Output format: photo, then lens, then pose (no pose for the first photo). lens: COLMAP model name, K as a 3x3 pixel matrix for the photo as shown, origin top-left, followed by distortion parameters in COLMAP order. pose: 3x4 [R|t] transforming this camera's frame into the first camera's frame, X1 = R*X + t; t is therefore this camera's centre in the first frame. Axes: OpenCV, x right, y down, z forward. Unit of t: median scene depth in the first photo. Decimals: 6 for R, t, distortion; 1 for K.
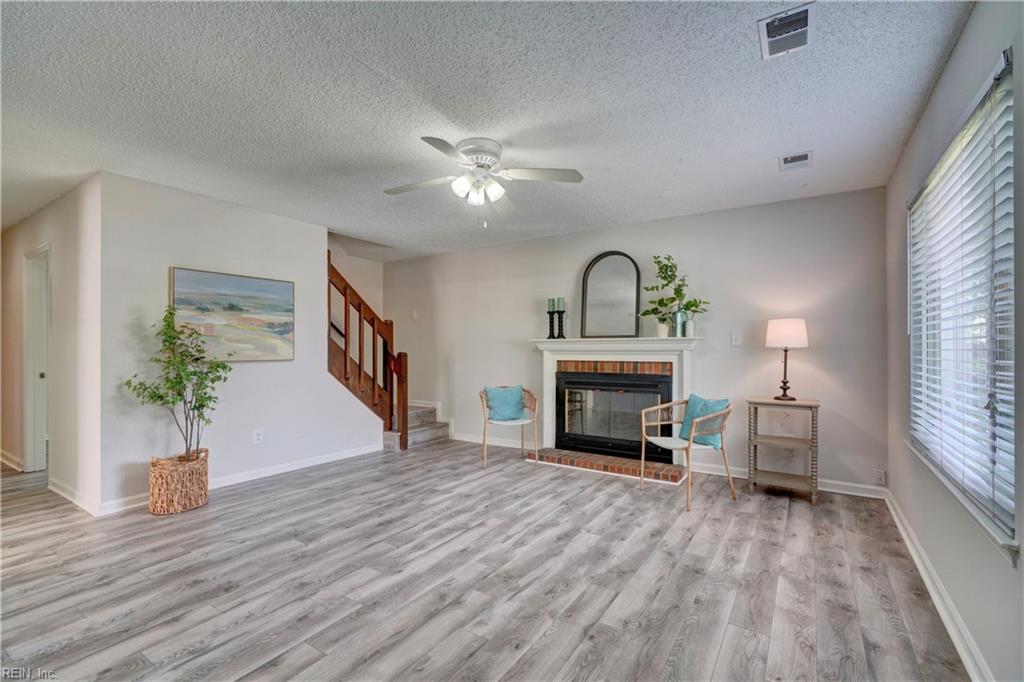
lens RADIAL K [[458.8, 0, 512.4], [0, 458.8, 346.5], [0, 0, 1]] dist [-0.010234, 0.000387]
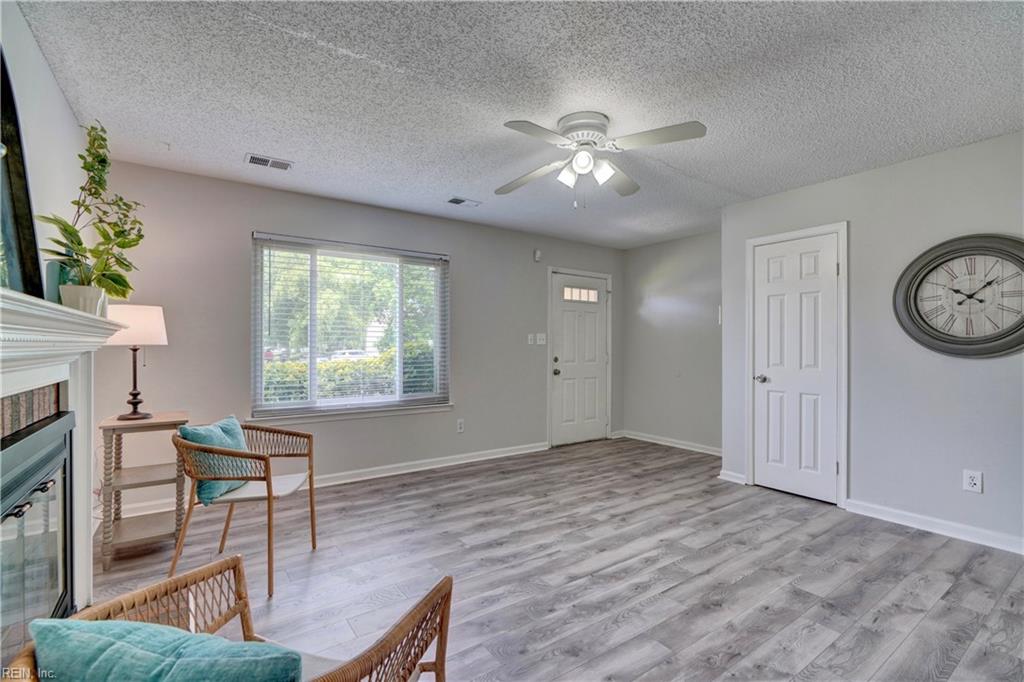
lens RADIAL K [[458.8, 0, 512.4], [0, 458.8, 346.5], [0, 0, 1]] dist [-0.010234, 0.000387]
pose [[-0.929271, -0.001609, 0.369396, -0.296676], [-0.001952, 0.999998, -0.000556, 0.005814], [-0.369394, -0.001238, -0.929272, 2.035348]]
